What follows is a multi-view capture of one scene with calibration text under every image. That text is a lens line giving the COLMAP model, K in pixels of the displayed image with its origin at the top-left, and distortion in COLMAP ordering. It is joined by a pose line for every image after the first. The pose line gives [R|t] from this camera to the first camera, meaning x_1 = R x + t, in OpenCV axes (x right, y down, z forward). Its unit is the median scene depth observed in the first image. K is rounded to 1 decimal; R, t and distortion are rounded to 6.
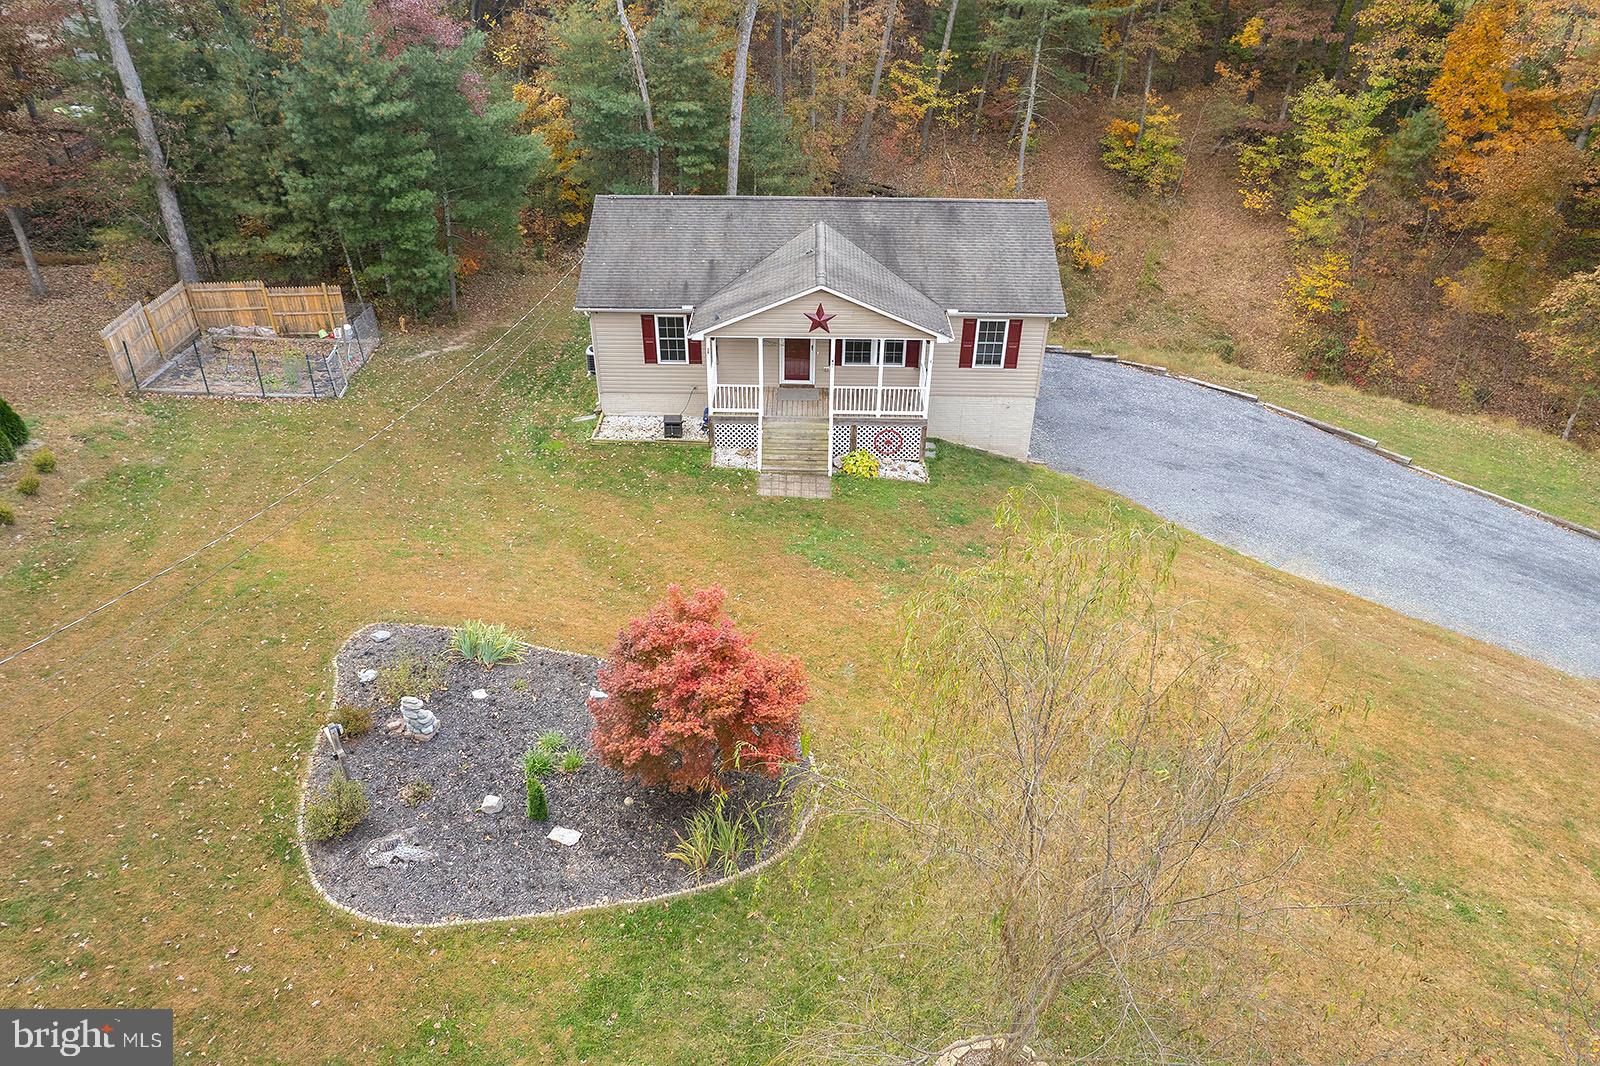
lens RADIAL K [[1034.6, 0, 800.0], [0, 1034.6, 533.0], [0, 0, 1]] dist [-0.072979, 0.080251]
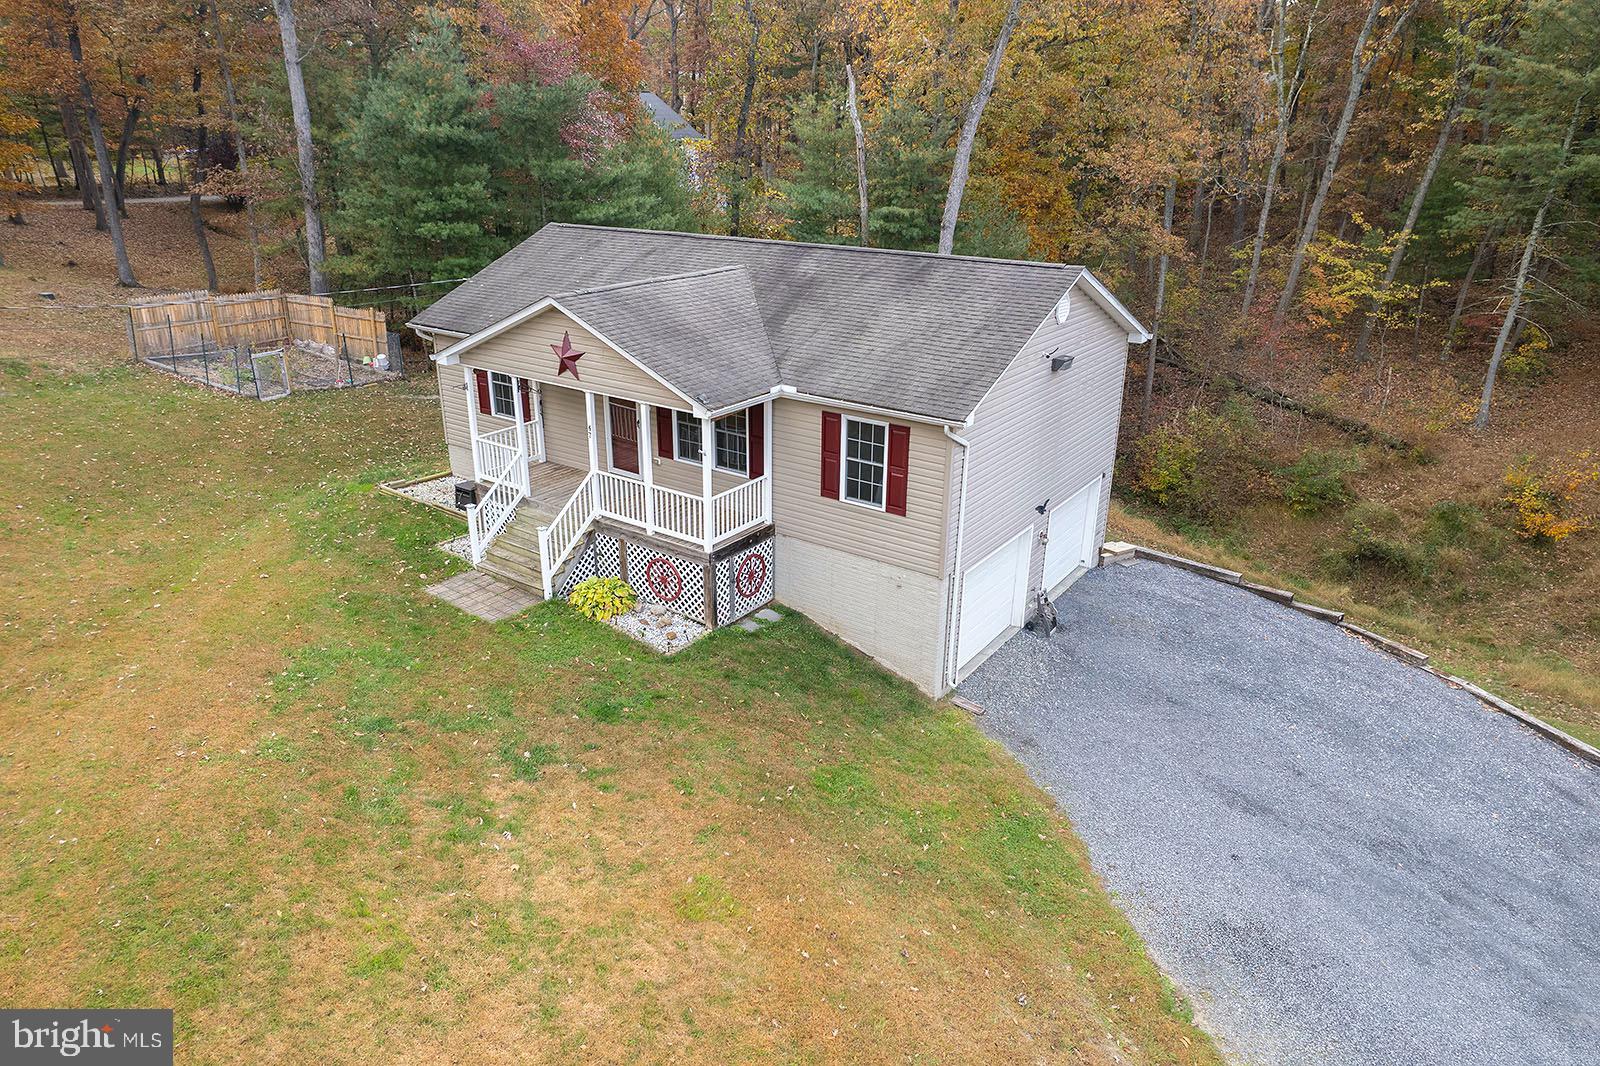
lens RADIAL K [[1034.6, 0, 800.0], [0, 1034.6, 533.0], [0, 0, 1]] dist [-0.072979, 0.080251]
pose [[0.820301, 0.210548, -0.531766, 0.471375], [-0.325633, 0.936292, -0.131604, -0.058841], [0.470179, 0.281116, 0.836603, 0.508303]]
